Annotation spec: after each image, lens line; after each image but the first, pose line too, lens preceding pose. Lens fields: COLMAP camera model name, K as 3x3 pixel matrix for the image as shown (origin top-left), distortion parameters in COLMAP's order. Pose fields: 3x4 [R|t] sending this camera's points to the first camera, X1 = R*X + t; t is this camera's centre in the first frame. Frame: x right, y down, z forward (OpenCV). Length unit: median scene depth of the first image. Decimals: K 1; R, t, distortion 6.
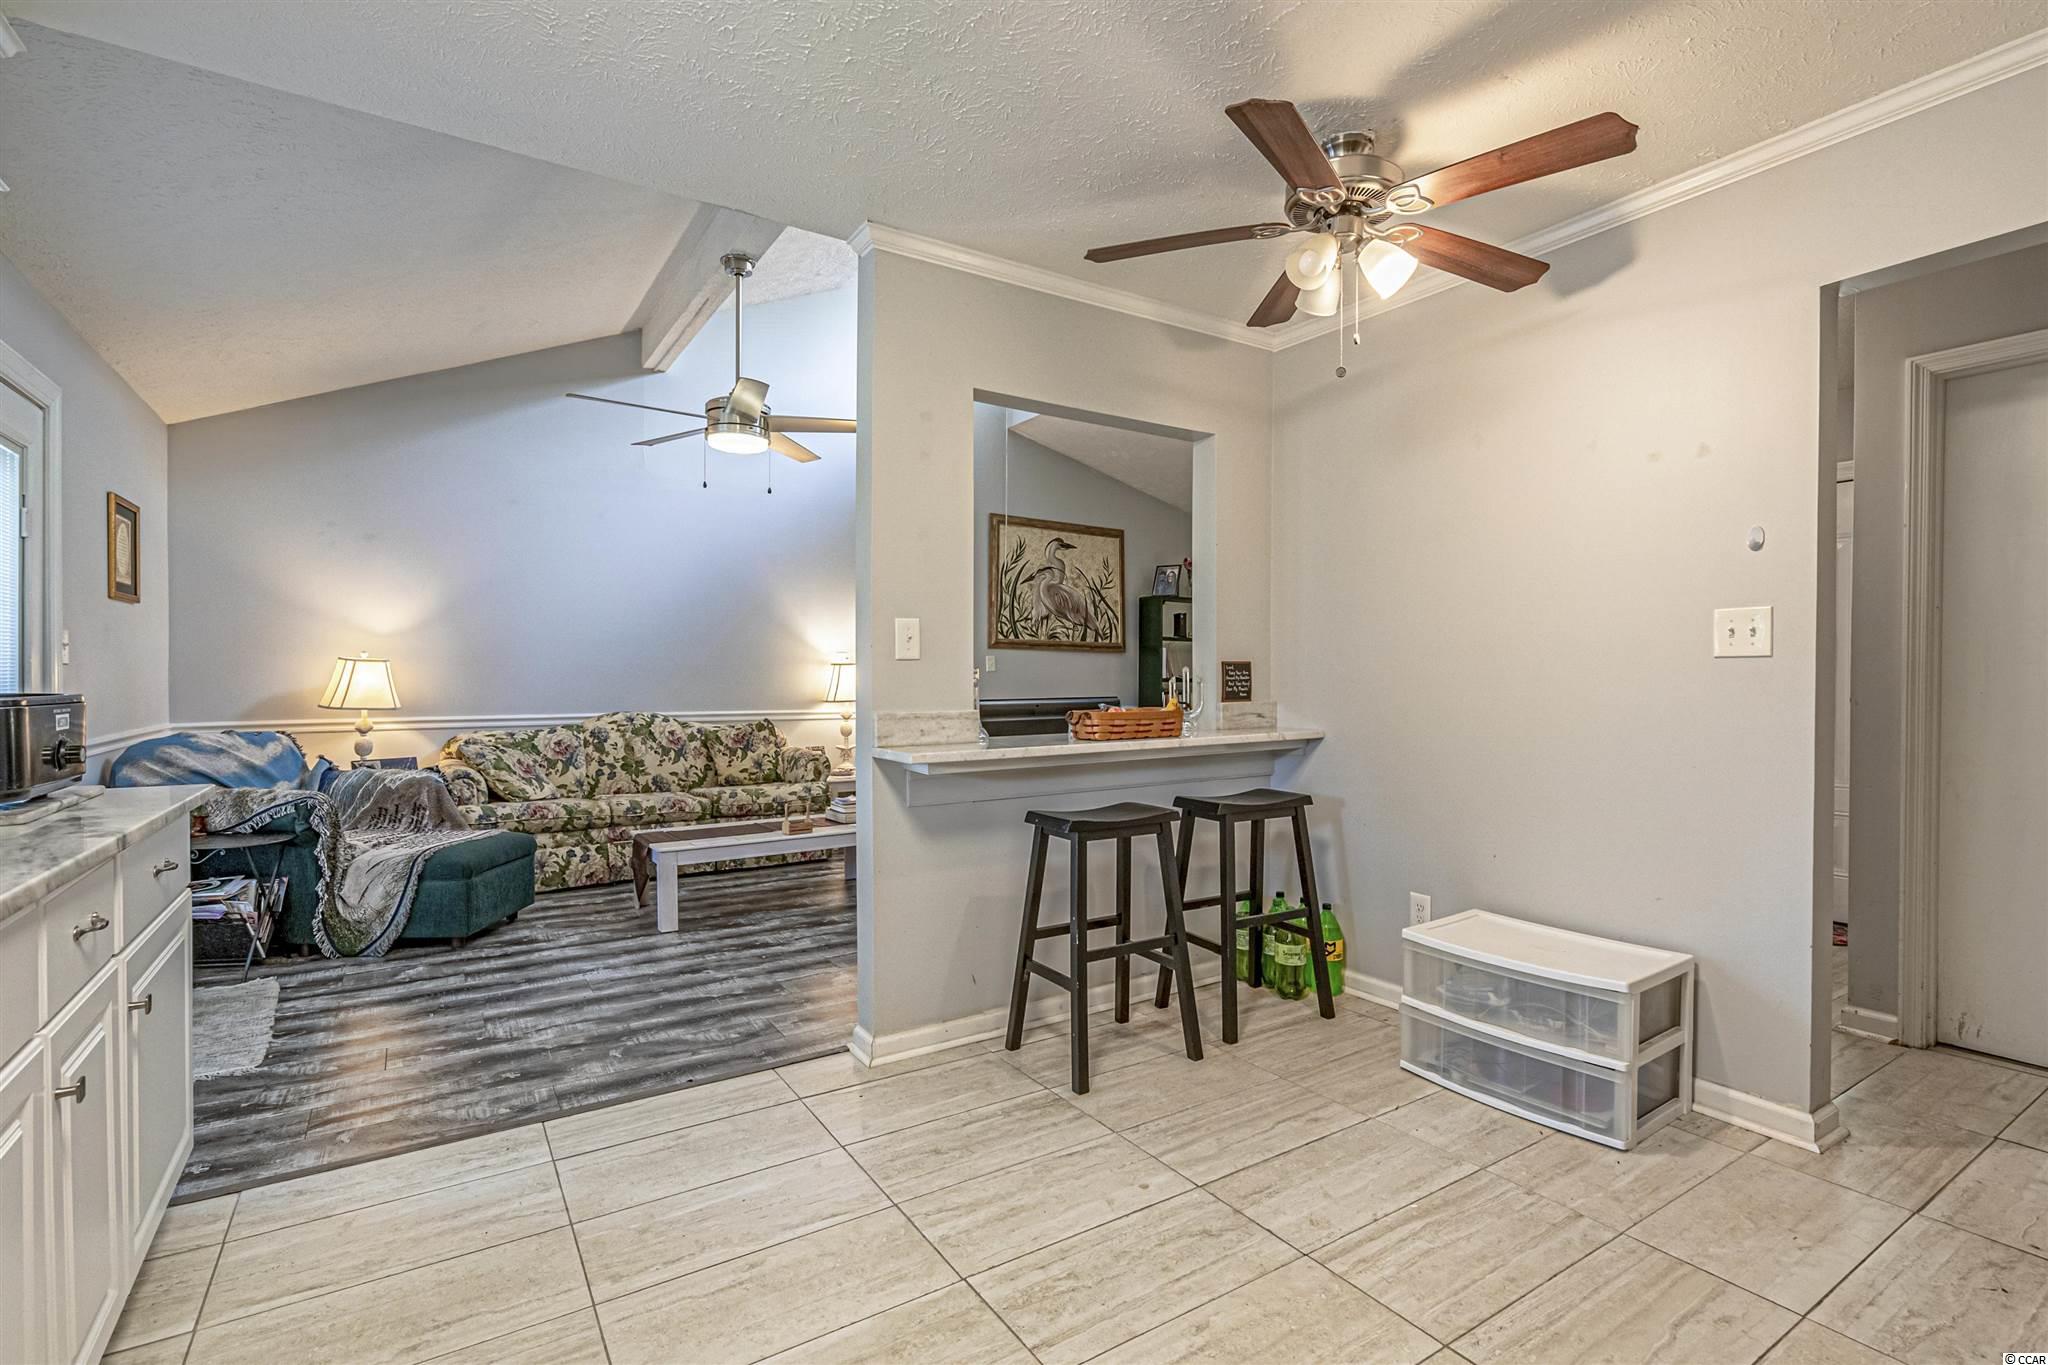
lens RADIAL K [[944.8, 0, 1024.3], [0, 944.8, 689.3], [0, 0, 1]] dist [-0.007809, 0.001245]
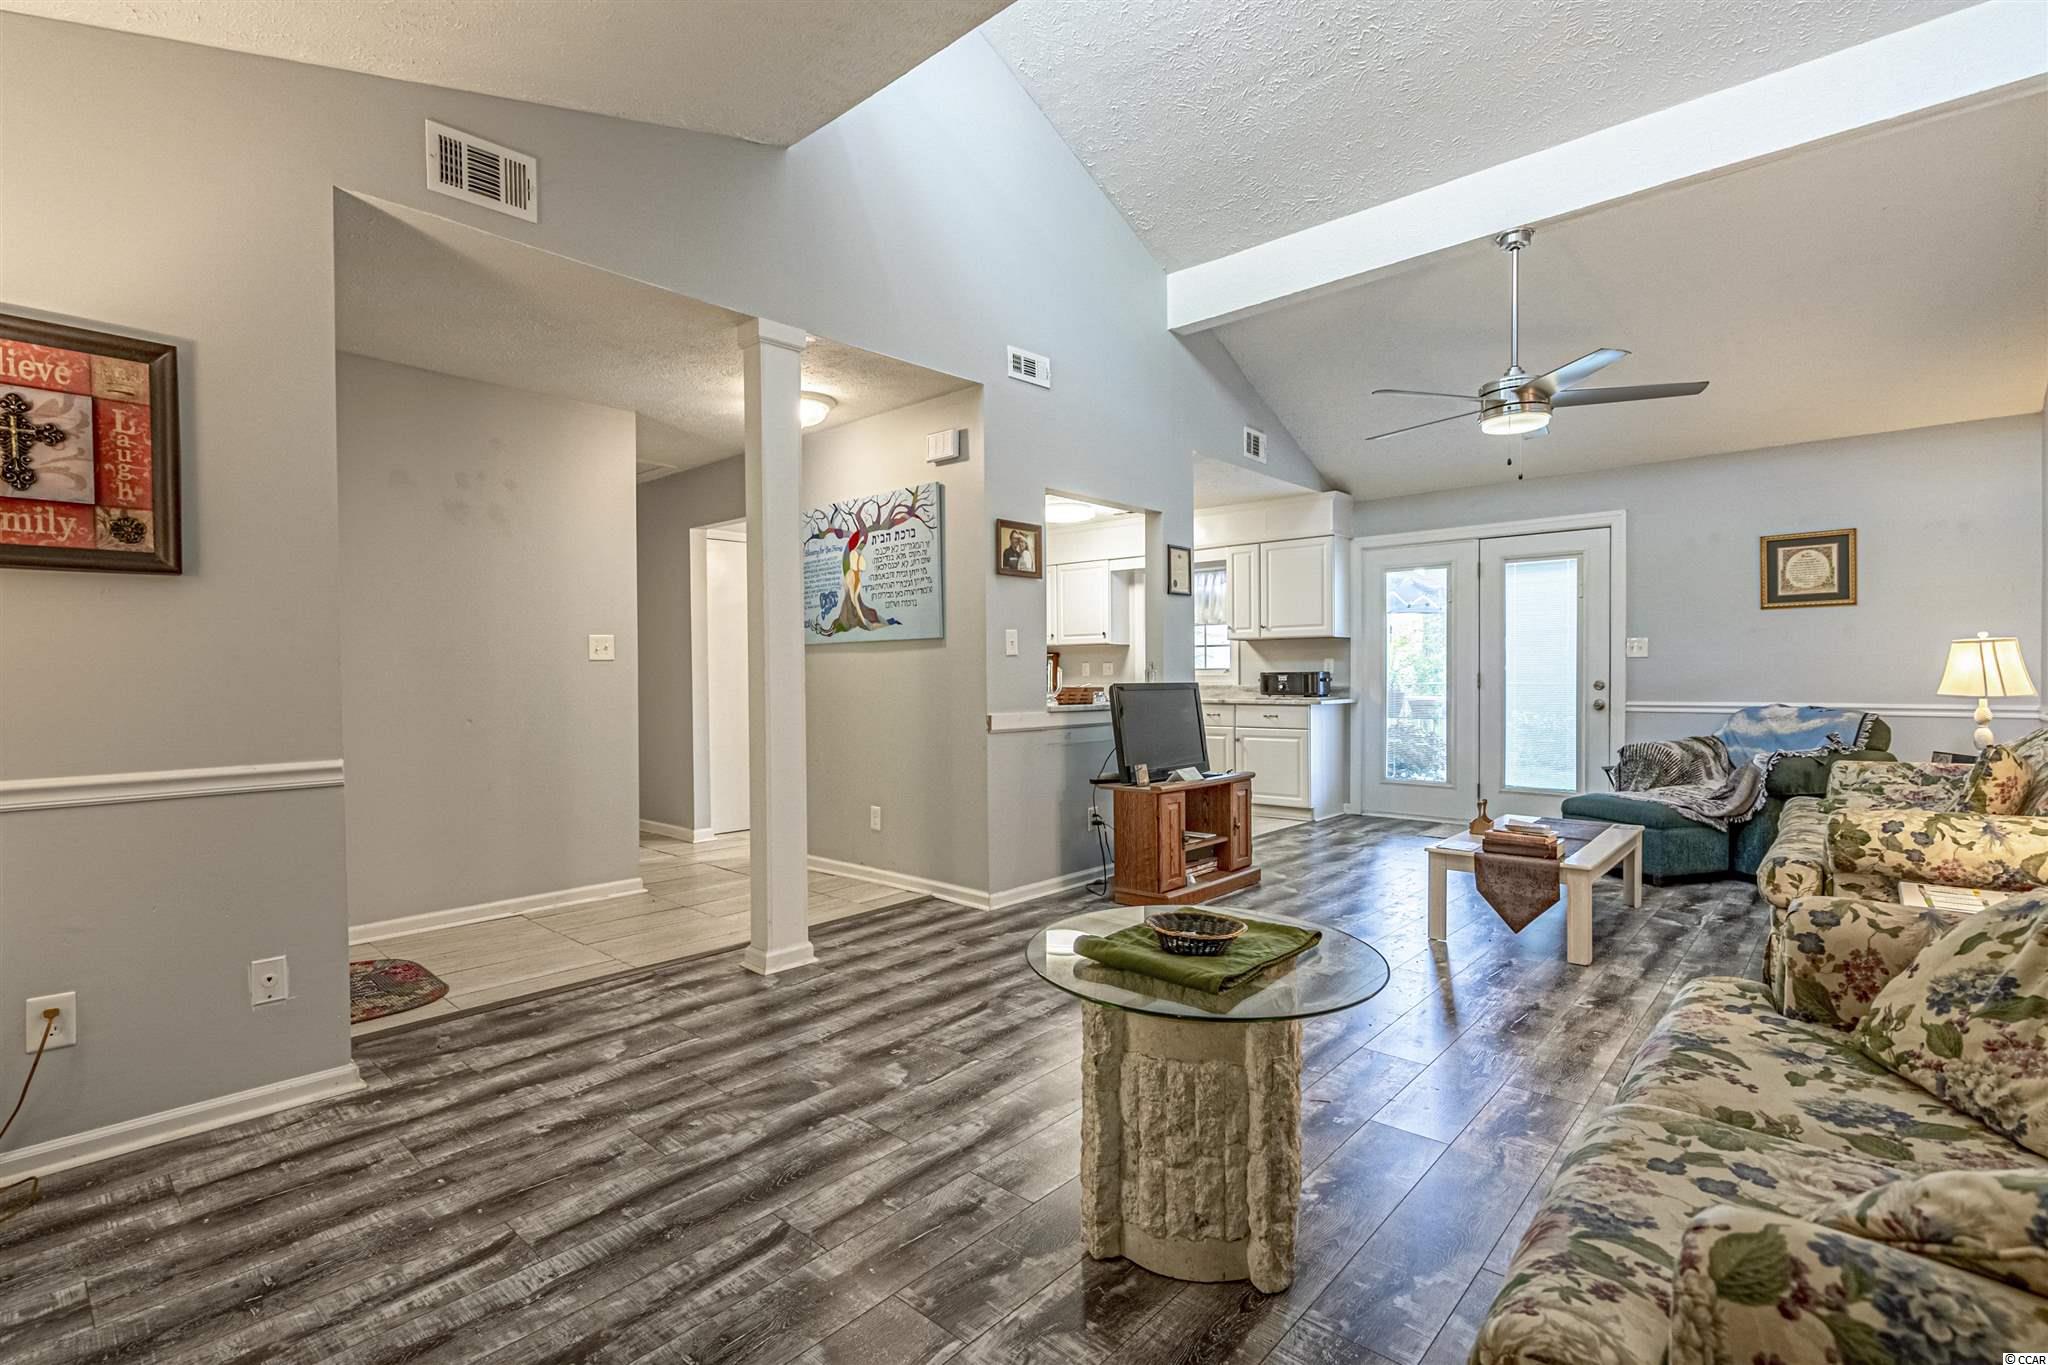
lens RADIAL K [[940.8, 0, 1022.1], [0, 940.8, 690.7], [0, 0, 1]] dist [-0.008235, 0.000664]
pose [[-0.967084, 0.011763, -0.254187, 0.365718], [0.003868, 0.999495, 0.031535, -0.014875], [0.254430, 0.029514, -0.966641, 1.515956]]
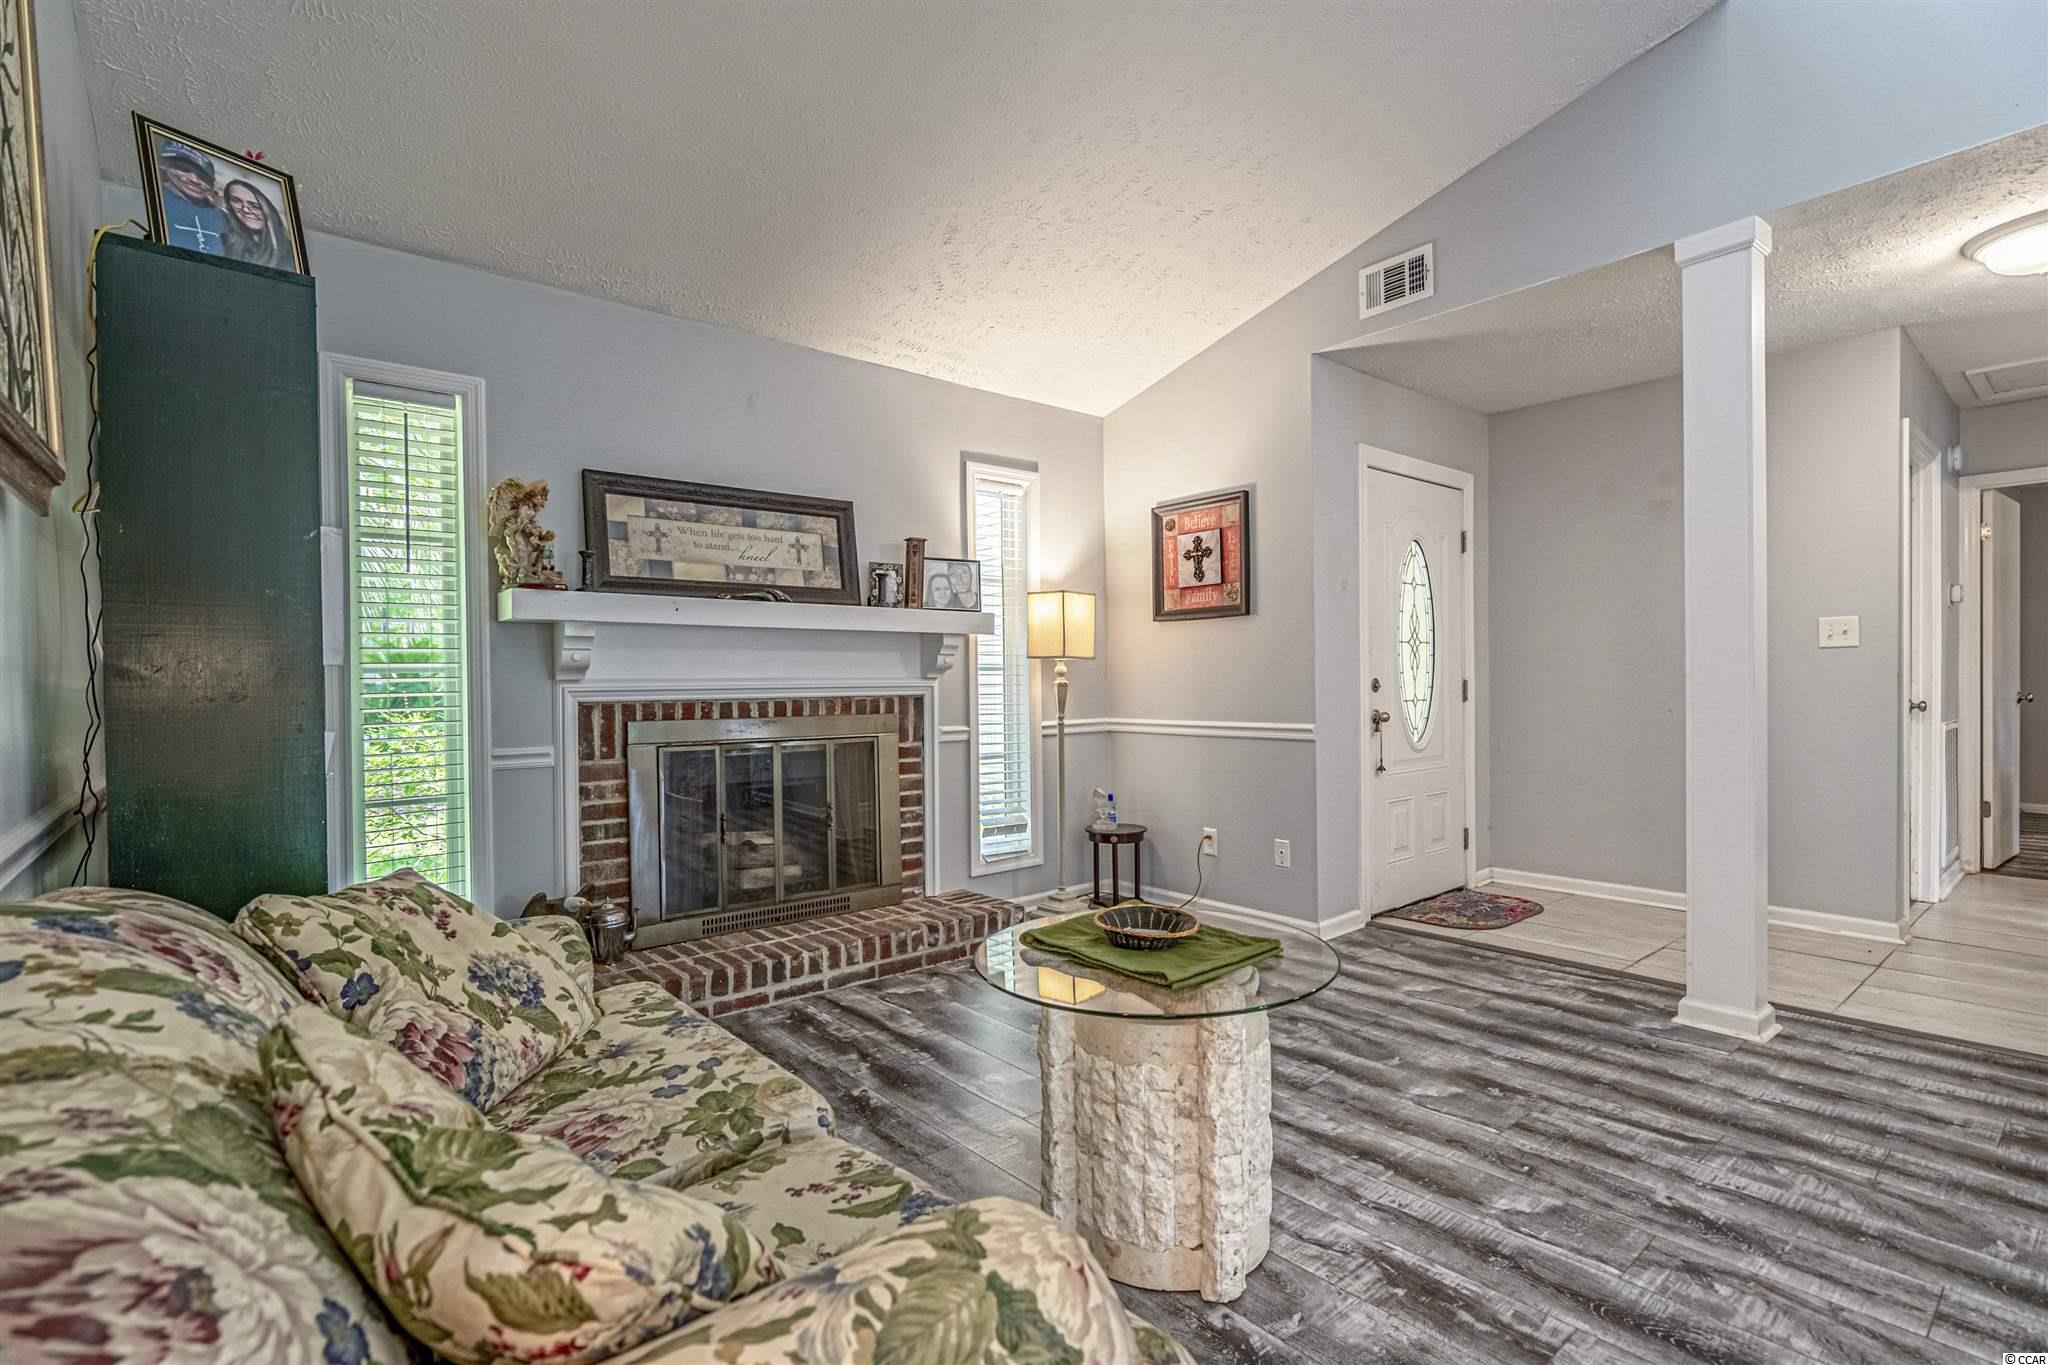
lens RADIAL K [[955.3, 0, 1035.9], [0, 955.3, 689.4], [0, 0, 1]] dist [-0.009309, 0.000695]
pose [[-0.126789, -0.008586, 0.991893, -0.132072], [0.023207, 0.999663, 0.011620, -0.007312], [-0.991658, 0.024492, -0.126547, 1.280052]]
